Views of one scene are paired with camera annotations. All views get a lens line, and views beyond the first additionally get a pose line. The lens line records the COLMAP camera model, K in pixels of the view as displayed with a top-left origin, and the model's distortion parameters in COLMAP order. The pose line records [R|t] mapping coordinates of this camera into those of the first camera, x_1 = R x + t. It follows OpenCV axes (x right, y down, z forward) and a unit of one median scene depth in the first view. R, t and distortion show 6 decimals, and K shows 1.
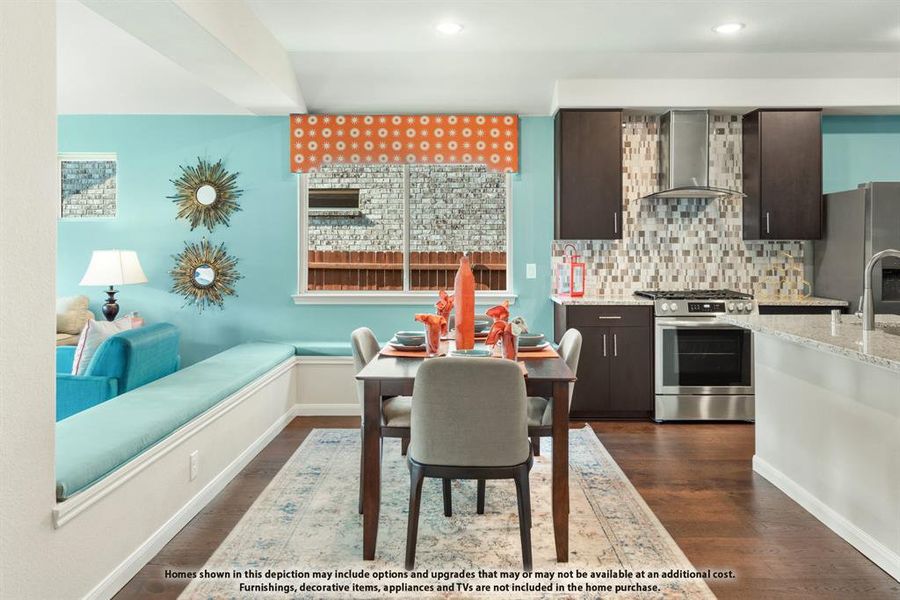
lens RADIAL K [[678.9, 0, 467.4], [0, 678.9, 247.8], [0, 0, 1]] dist [0.034684, -0.028582]
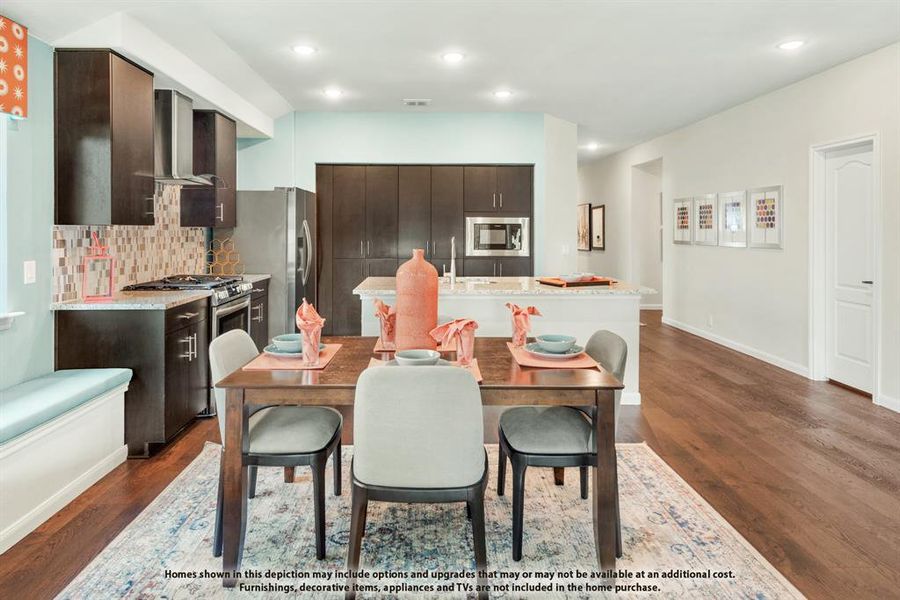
lens RADIAL K [[527.8, 0, 428.5], [0, 527.8, 231.4], [0, 0, 1]] dist [0.009366, -0.001721]
pose [[-0.004983, -0.002478, 0.999985, -0.419513], [-0.003738, 0.999990, 0.002460, -0.007700], [-0.999981, -0.003725, -0.004992, 0.619113]]
